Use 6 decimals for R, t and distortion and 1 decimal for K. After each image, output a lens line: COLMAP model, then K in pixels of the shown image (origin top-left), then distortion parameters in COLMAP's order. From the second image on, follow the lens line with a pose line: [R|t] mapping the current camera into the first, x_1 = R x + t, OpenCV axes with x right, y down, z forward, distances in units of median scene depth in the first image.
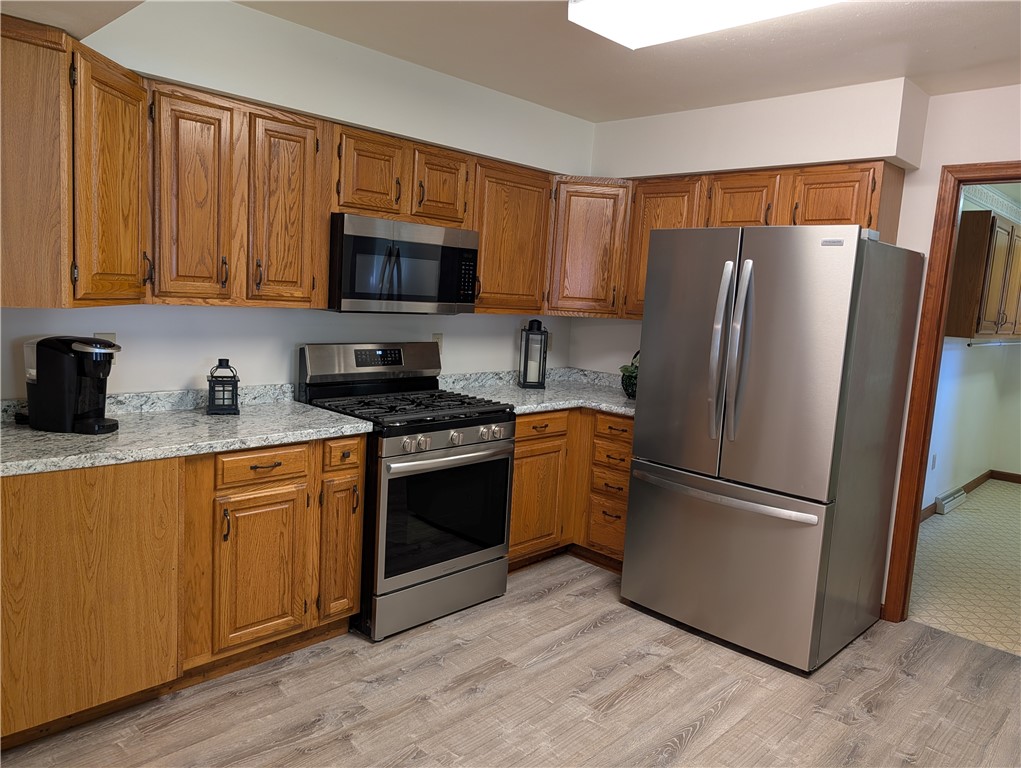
lens RADIAL K [[730.2, 0, 510.5], [0, 730.2, 384.0], [0, 0, 1]] dist [0.000188, 0.000466]
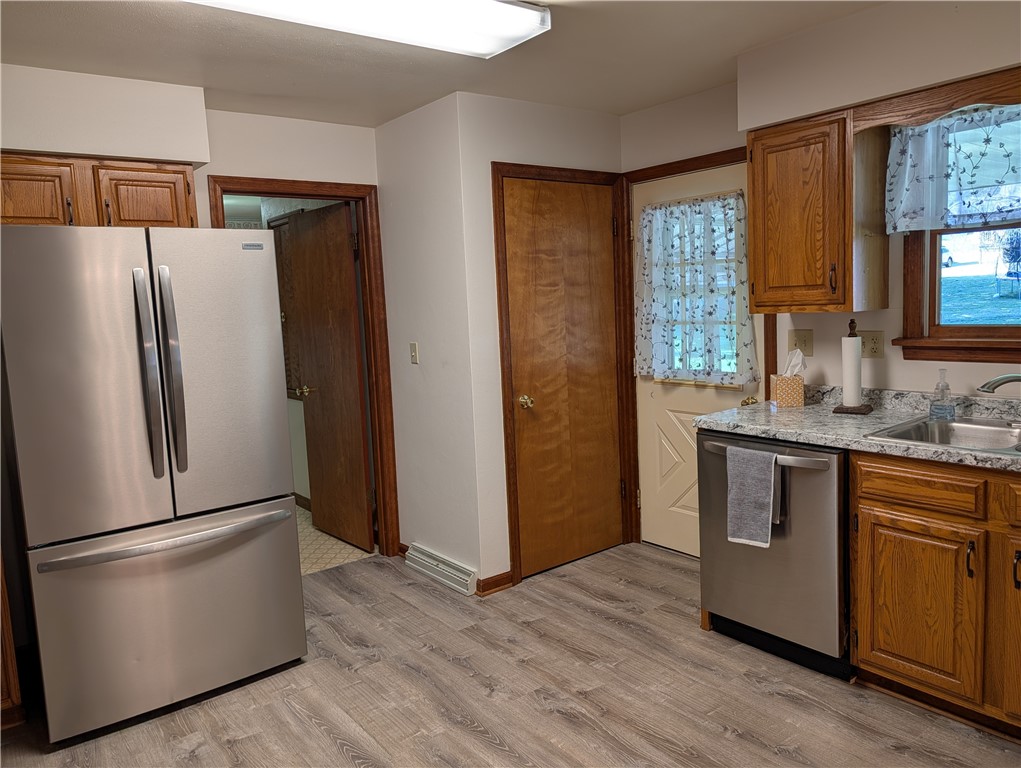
lens RADIAL K [[730.2, 0, 510.5], [0, 730.2, 384.0], [0, 0, 1]] dist [0.000188, 0.000466]
pose [[0.129459, -0.178458, 0.975394, -0.517648], [0.181542, 0.971311, 0.153616, -0.093753], [-0.974825, 0.157188, 0.158142, 0.494865]]
